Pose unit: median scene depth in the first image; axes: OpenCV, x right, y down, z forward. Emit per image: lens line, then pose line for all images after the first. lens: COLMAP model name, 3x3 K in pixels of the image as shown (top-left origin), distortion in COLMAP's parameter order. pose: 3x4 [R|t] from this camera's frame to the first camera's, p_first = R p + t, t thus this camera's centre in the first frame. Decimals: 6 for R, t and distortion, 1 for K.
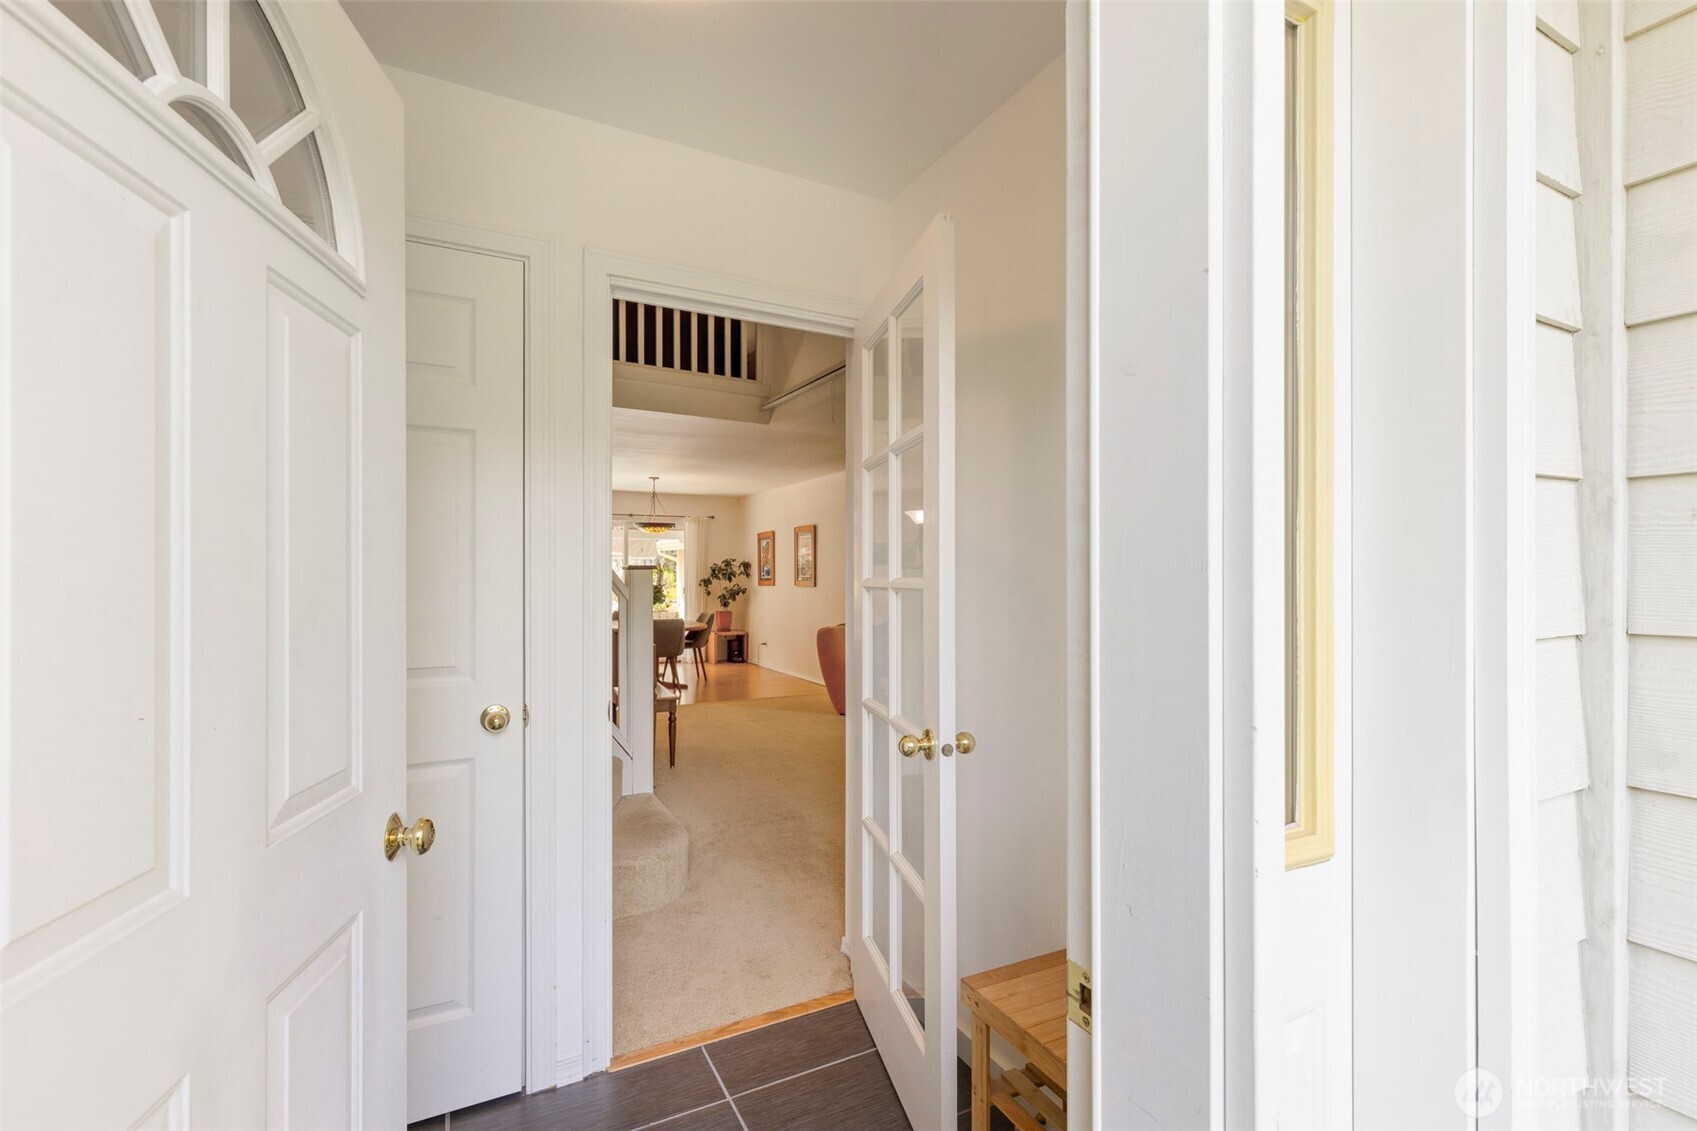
lens RADIAL K [[770.3, 0, 847.8], [0, 770.3, 568.8], [0, 0, 1]] dist [0.009022, -0.001208]
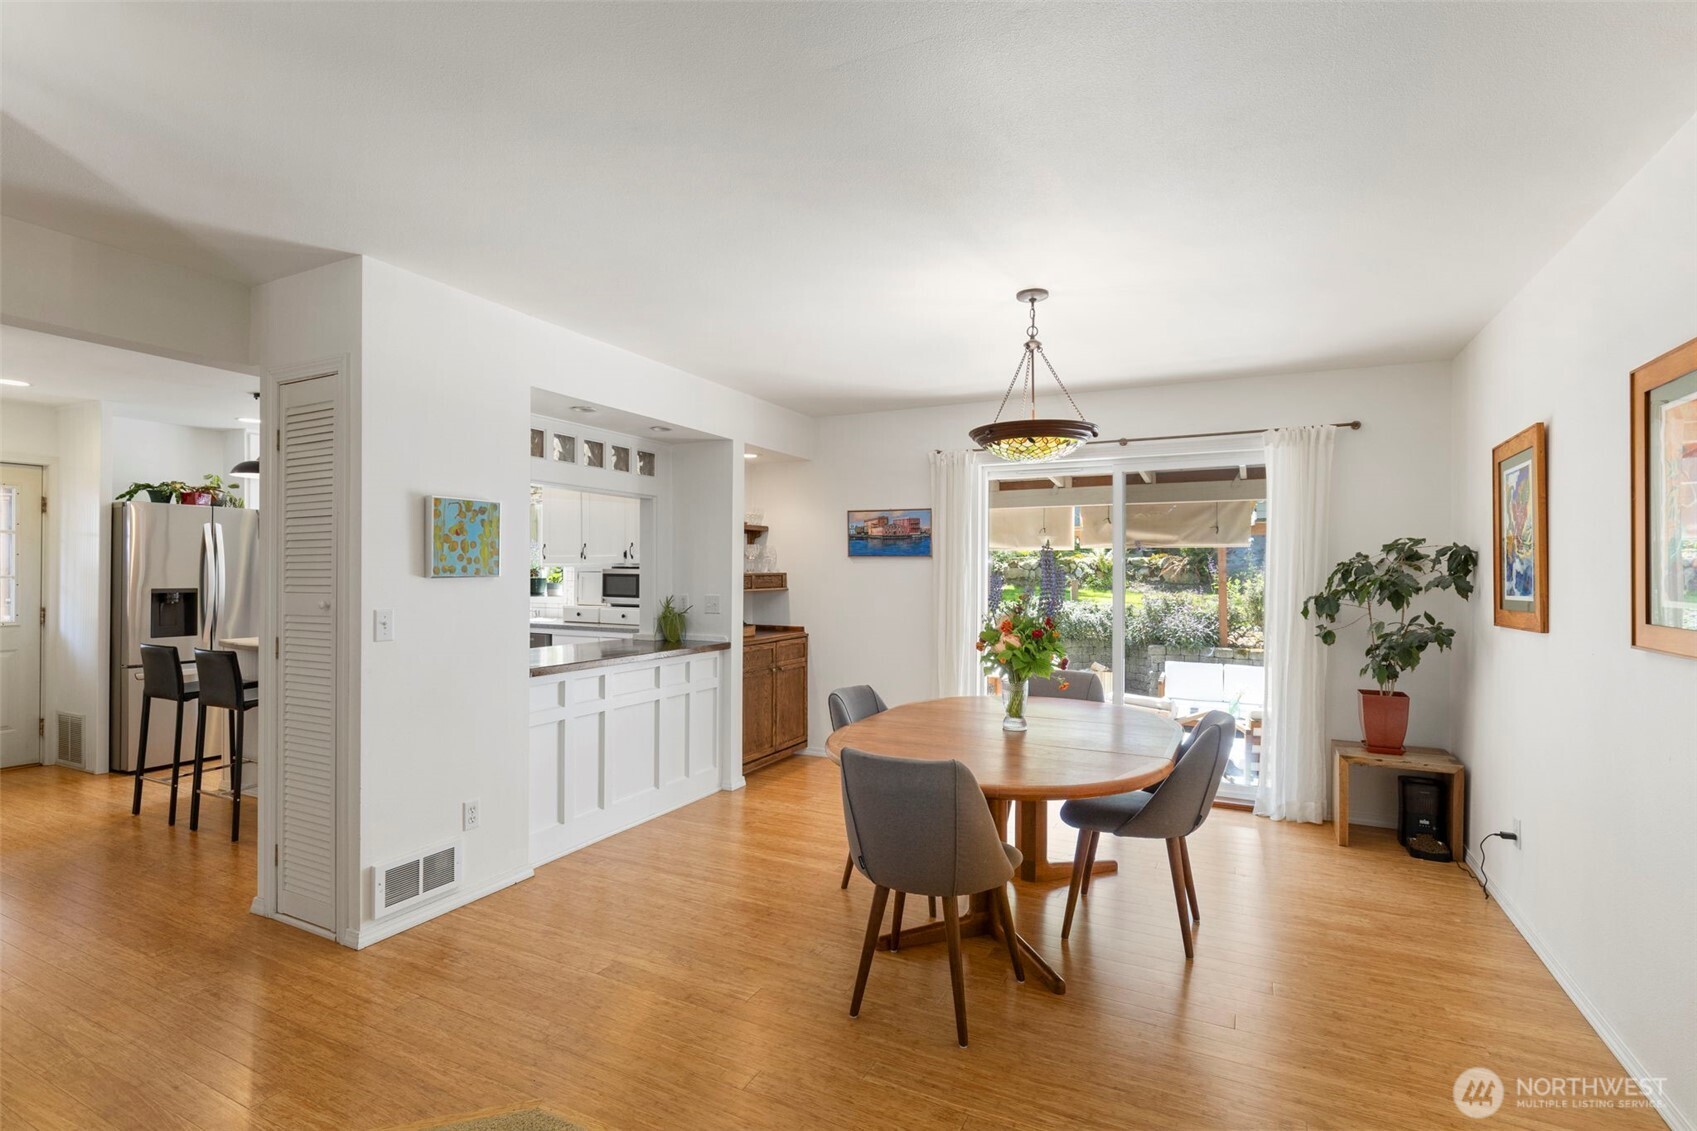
lens RADIAL K [[770.3, 0, 855.9], [0, 770.3, 573.3], [0, 0, 1]] dist [0.009022, -0.001208]
pose [[0.573102, 0.010134, -0.819422, -0.013480], [-0.004683, 0.999948, 0.009092, 0.000212], [0.819471, -0.001373, 0.573119, 0.614564]]
